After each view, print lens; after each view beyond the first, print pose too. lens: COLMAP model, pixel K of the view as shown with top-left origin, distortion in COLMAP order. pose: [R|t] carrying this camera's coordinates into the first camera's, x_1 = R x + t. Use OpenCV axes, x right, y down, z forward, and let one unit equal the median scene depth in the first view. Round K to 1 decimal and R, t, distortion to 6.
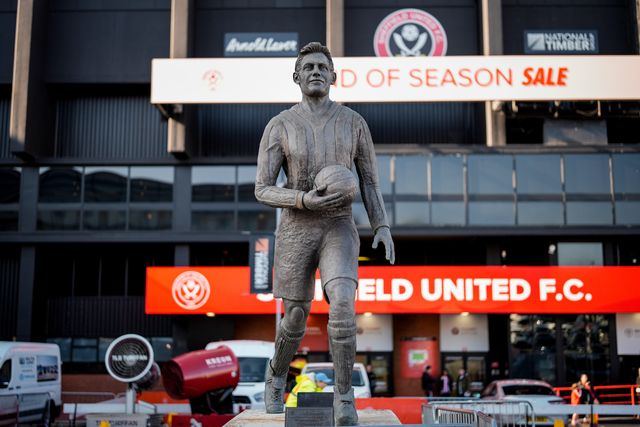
lens RADIAL K [[853.2, 0, 320.0], [0, 853.2, 213.5], [0, 0, 1]] dist [0.026995, 0.011219]
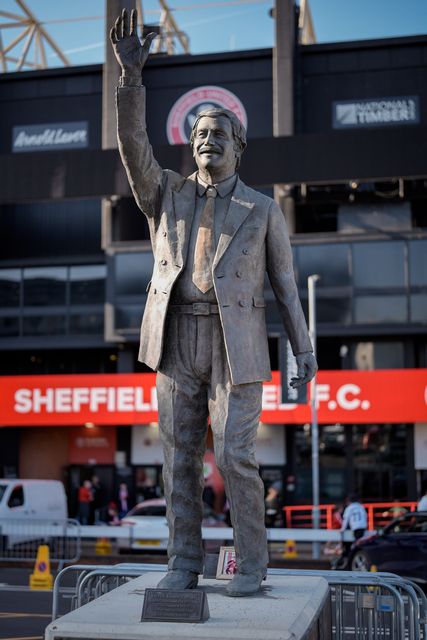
lens RADIAL K [[966.4, 0, 213.4], [0, 966.4, 346.4], [0, 0, 1]] dist [0.053584, 0.054041]
pose [[0.979947, -0.020445, -0.198209, 0.311275], [0.027795, 0.999023, 0.034367, -0.001400], [0.197313, -0.039187, 0.979557, -0.008063]]
